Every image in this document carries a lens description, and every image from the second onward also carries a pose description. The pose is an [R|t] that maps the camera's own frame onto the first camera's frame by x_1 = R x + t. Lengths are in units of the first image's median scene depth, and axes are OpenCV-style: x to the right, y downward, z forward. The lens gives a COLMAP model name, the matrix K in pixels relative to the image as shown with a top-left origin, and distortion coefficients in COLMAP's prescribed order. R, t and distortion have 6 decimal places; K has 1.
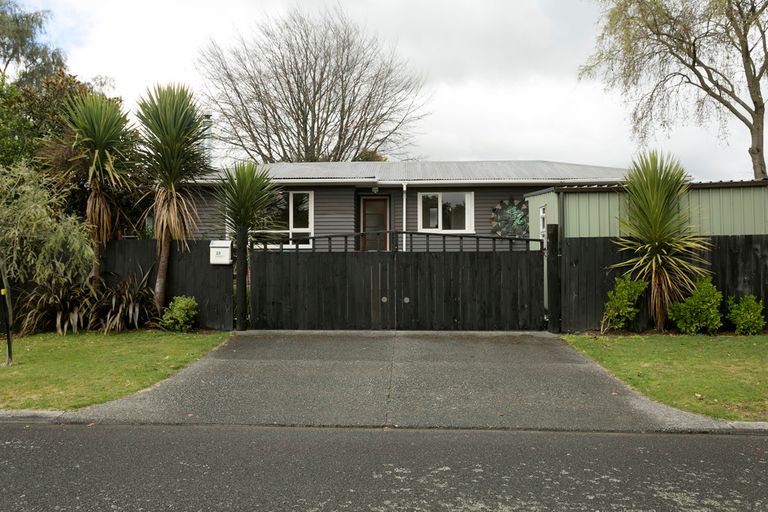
lens RADIAL K [[643.9, 0, 383.8], [0, 643.9, 253.4], [0, 0, 1]] dist [-0.002349, -0.000345]
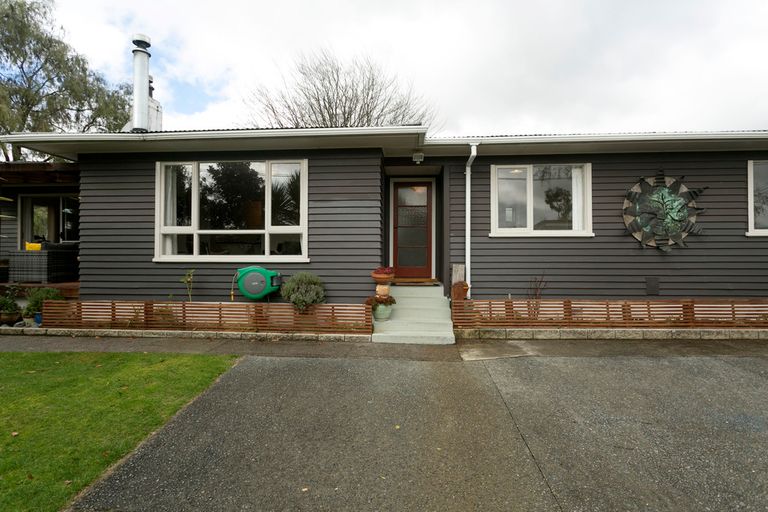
lens RADIAL K [[431.3, 0, 383.4], [0, 431.3, 253.2], [0, 0, 1]] dist [0.003446, 0.000336]
pose [[0.999562, 0.003458, -0.029393, -0.031669], [-0.003679, 0.999965, -0.007465, -0.012785], [0.029366, 0.007569, 0.999540, 0.617513]]
